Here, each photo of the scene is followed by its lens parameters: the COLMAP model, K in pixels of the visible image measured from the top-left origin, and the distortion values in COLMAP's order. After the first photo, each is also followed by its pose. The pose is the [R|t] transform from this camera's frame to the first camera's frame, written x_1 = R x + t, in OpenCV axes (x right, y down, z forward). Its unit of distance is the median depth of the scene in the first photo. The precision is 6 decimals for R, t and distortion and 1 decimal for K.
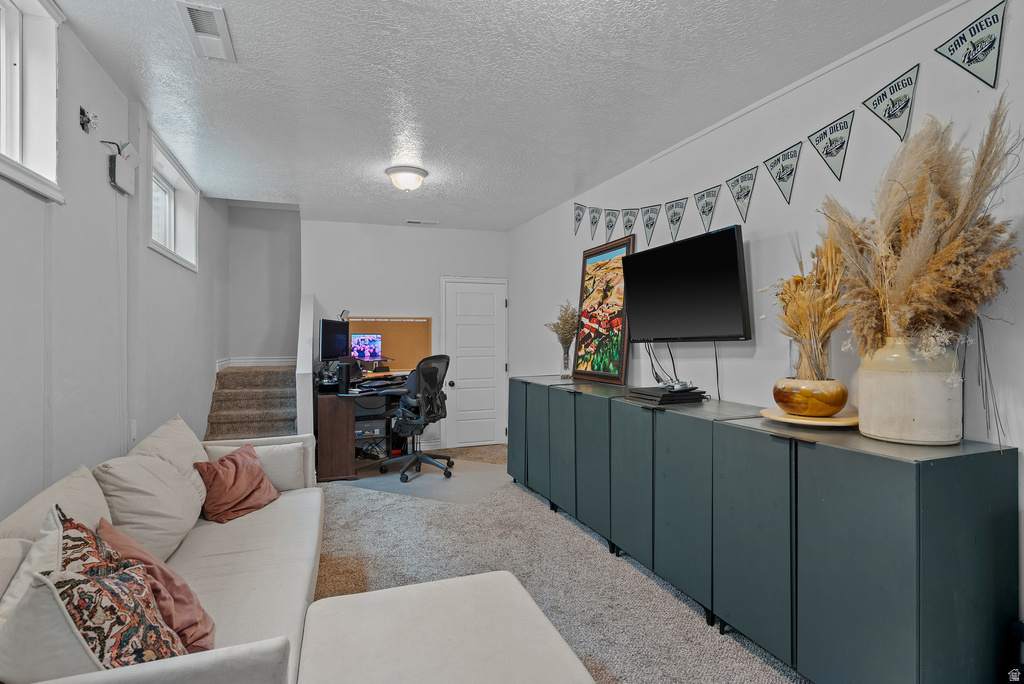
lens RADIAL K [[510.2, 0, 512.0], [0, 510.2, 342.0], [0, 0, 1]] dist [-0.001634, -0.000377]
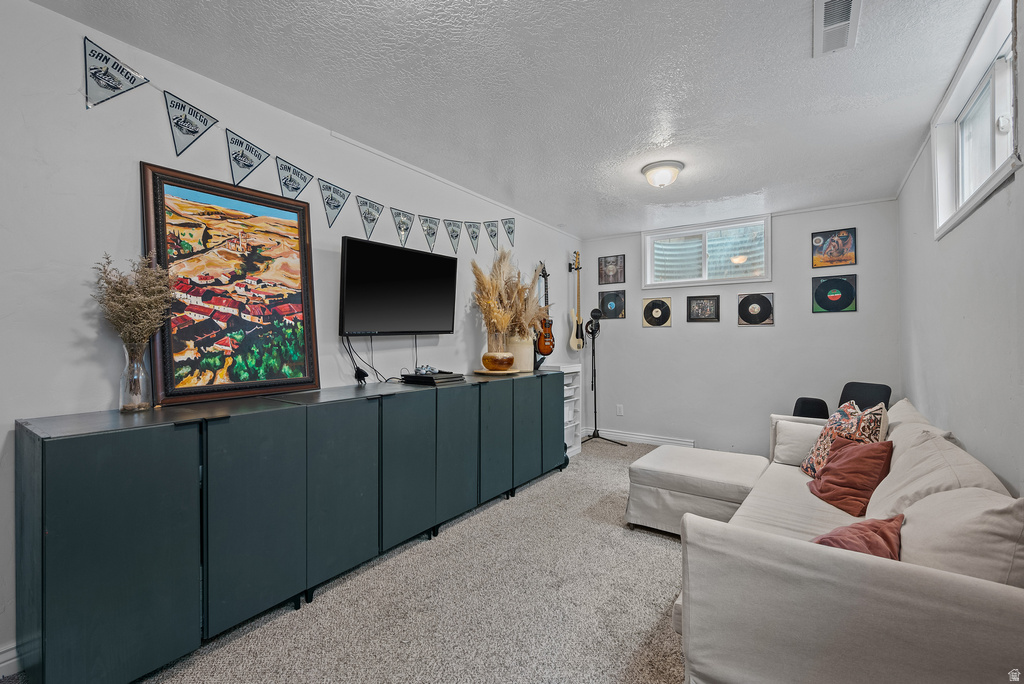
lens RADIAL K [[443.5, 0, 513.0], [0, 443.5, 335.4], [0, 0, 1]] dist [0.001027, 0.000126]
pose [[-0.560514, -0.000278, 0.828145, -0.494042], [0.003603, 0.999990, 0.002774, -0.001142], [-0.828137, 0.004539, -0.560507, 1.047142]]
